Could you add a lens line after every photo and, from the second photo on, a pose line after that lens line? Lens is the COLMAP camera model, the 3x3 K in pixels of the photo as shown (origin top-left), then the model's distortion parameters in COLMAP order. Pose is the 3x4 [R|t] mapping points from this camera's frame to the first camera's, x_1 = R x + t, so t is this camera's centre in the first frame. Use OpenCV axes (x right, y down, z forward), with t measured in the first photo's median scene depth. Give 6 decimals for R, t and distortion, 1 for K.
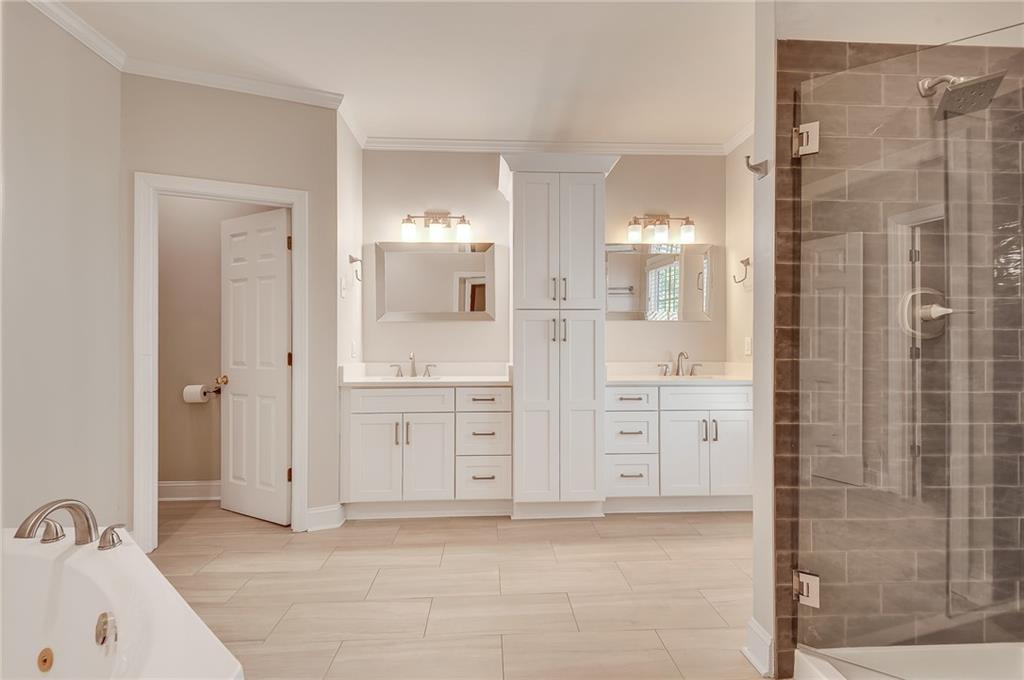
lens RADIAL K [[471.5, 0, 512.3], [0, 471.5, 344.6], [0, 0, 1]] dist [0.012720, -0.000693]
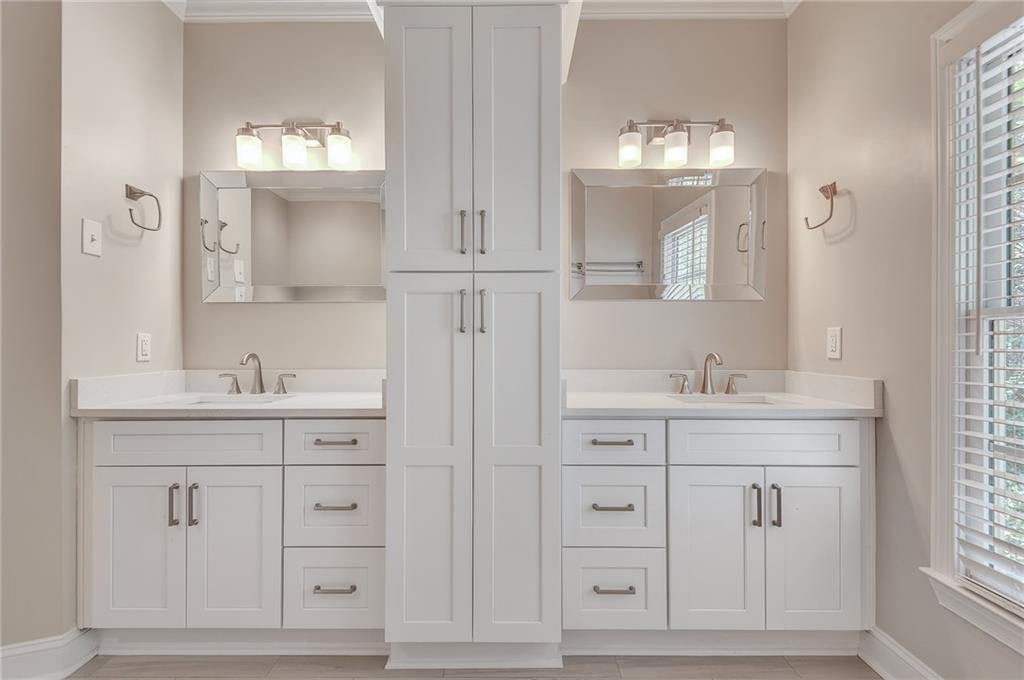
lens RADIAL K [[479.6, 0, 514.5], [0, 479.6, 345.7], [0, 0, 1]] dist [0.012966, -0.000399]
pose [[0.999166, 0.001009, -0.040826, 0.163304], [-0.000659, 0.999963, 0.008570, 0.002411], [0.040833, -0.008536, 0.999130, 0.460386]]
